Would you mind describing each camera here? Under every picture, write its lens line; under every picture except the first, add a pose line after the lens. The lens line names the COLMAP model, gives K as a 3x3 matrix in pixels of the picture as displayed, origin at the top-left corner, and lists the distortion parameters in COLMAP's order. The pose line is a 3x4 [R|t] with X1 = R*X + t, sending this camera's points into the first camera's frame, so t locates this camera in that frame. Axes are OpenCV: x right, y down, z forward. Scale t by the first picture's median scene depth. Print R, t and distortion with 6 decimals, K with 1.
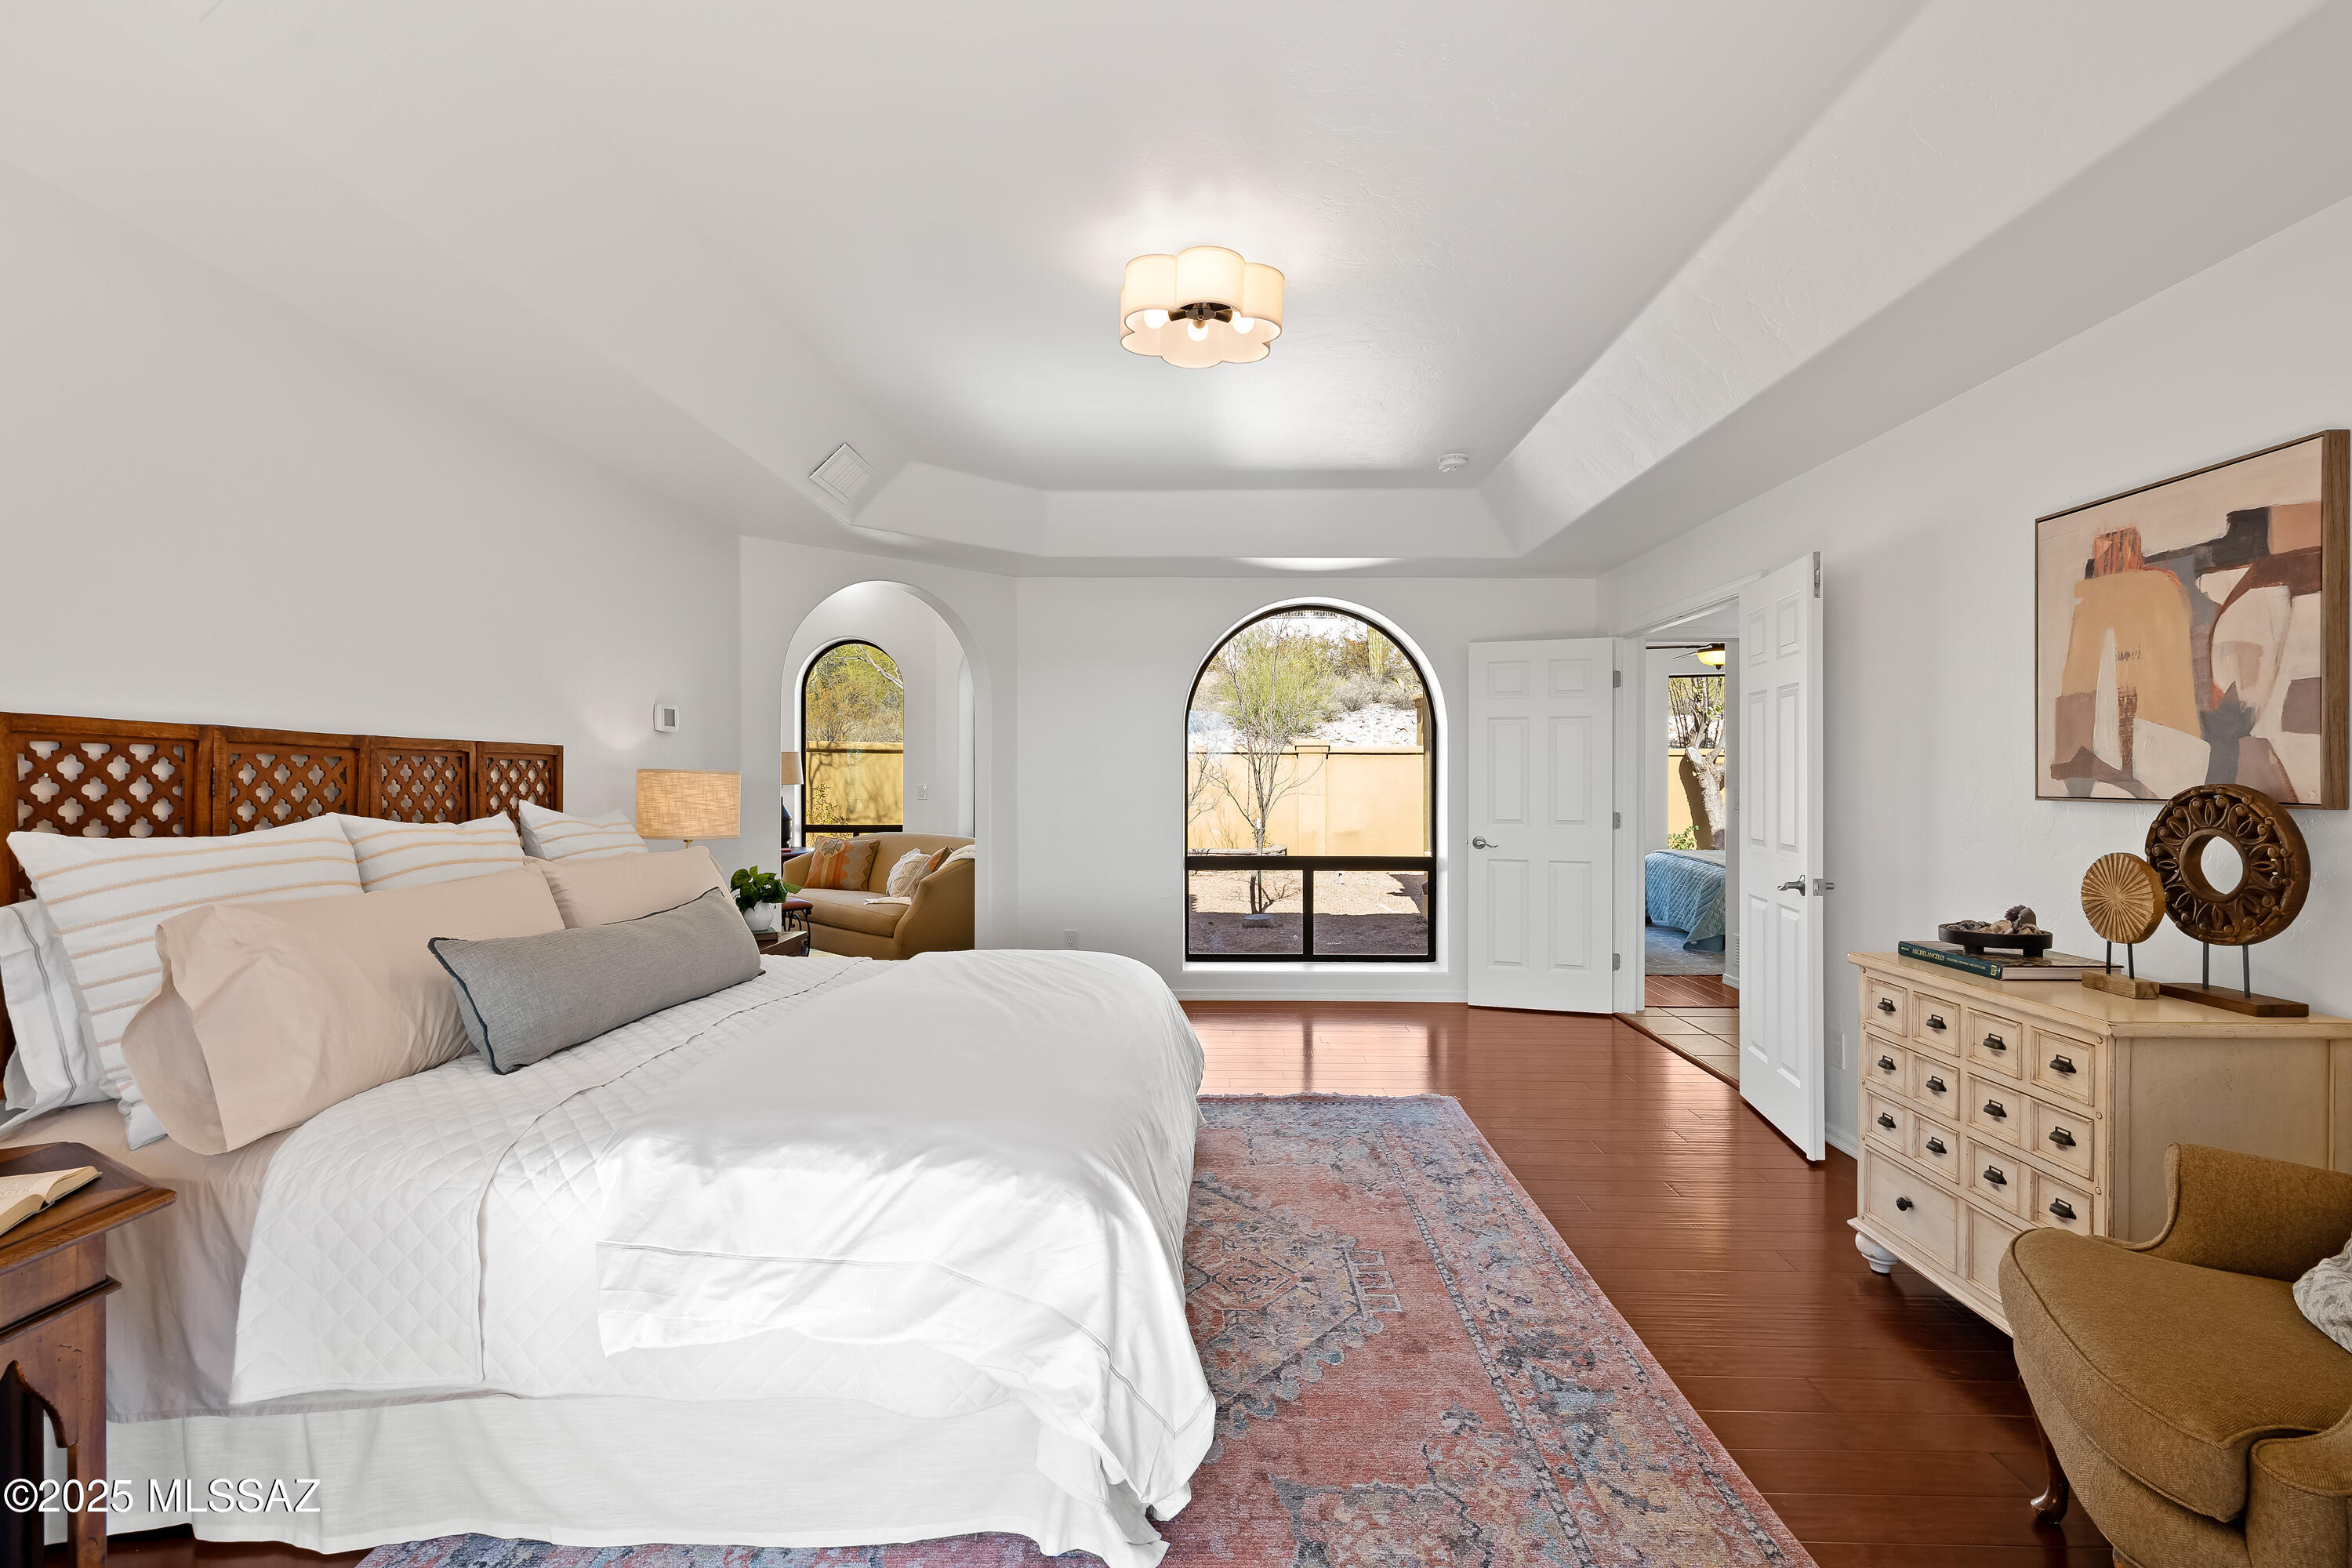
lens RADIAL K [[1091.7, 0, 1175.7], [0, 1091.7, 781.2], [0, 0, 1]] dist [-0.002638, 0.000323]
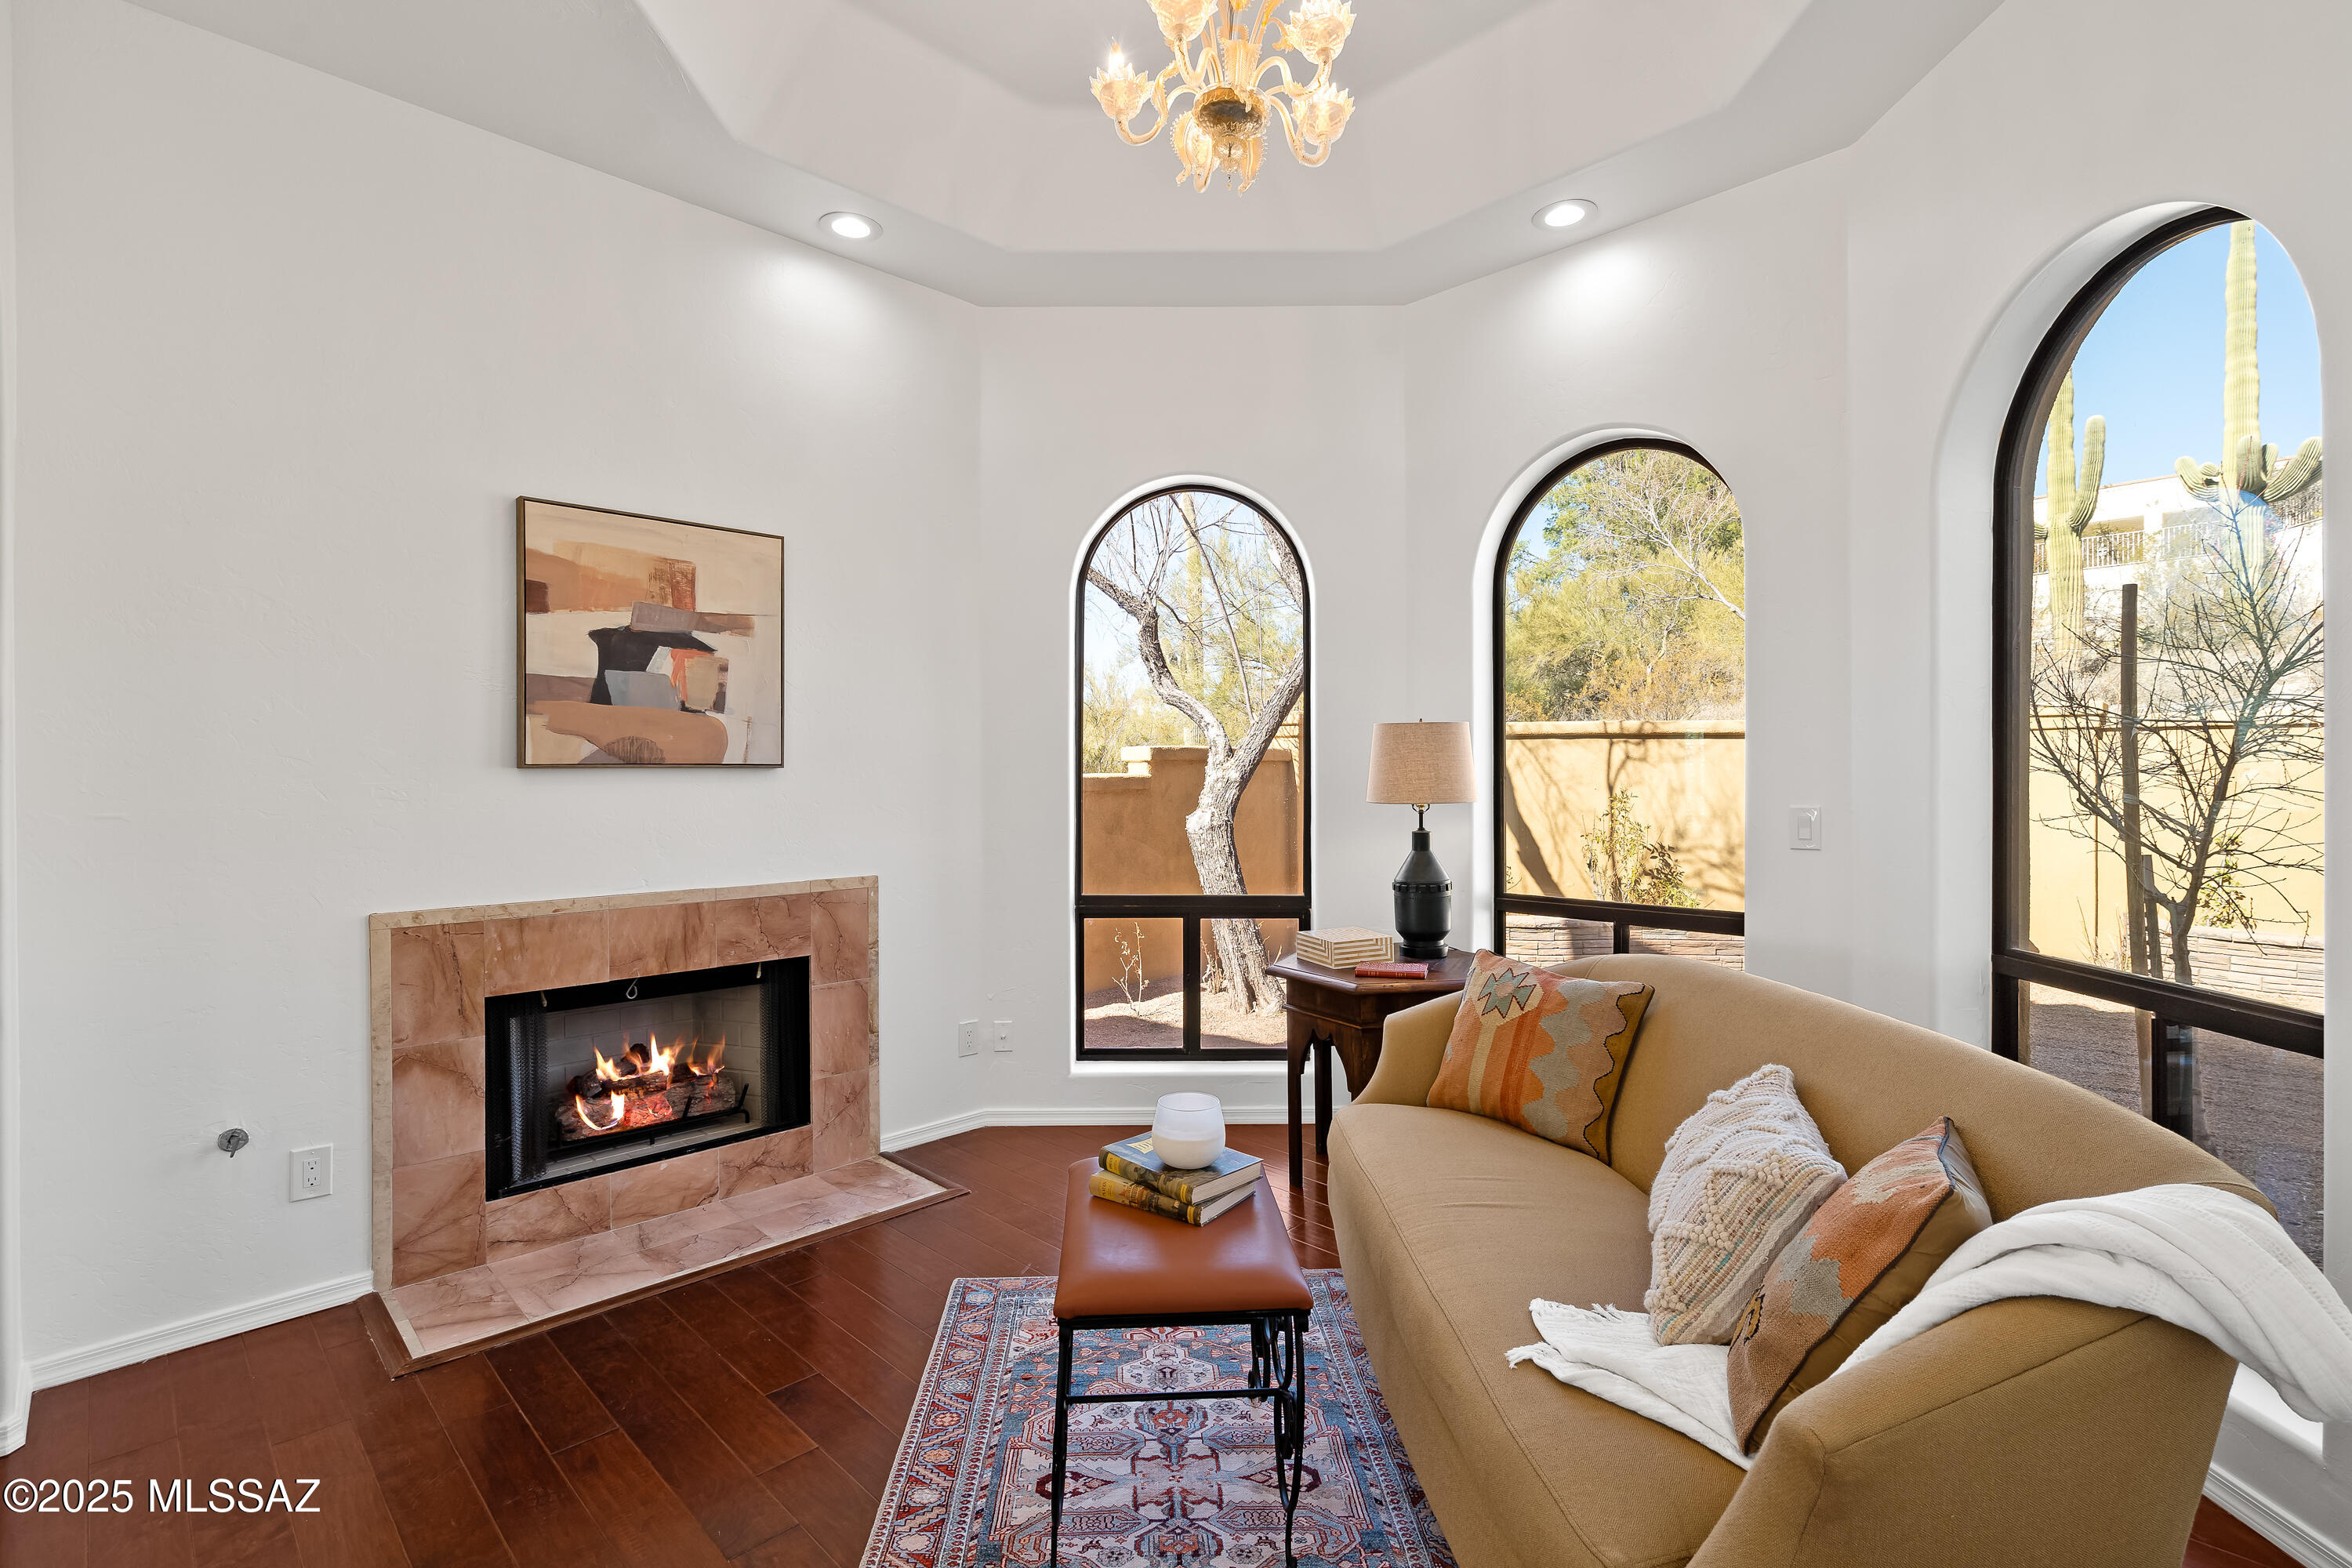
lens RADIAL K [[1091.7, 0, 1172.8], [0, 1091.7, 785.3], [0, 0, 1]] dist [-0.002638, 0.000323]
pose [[0.723210, 0.000414, -0.690628, -0.086564], [0.003054, 0.999988, 0.003798, -0.003796], [0.690621, -0.004856, 0.723200, 0.381331]]
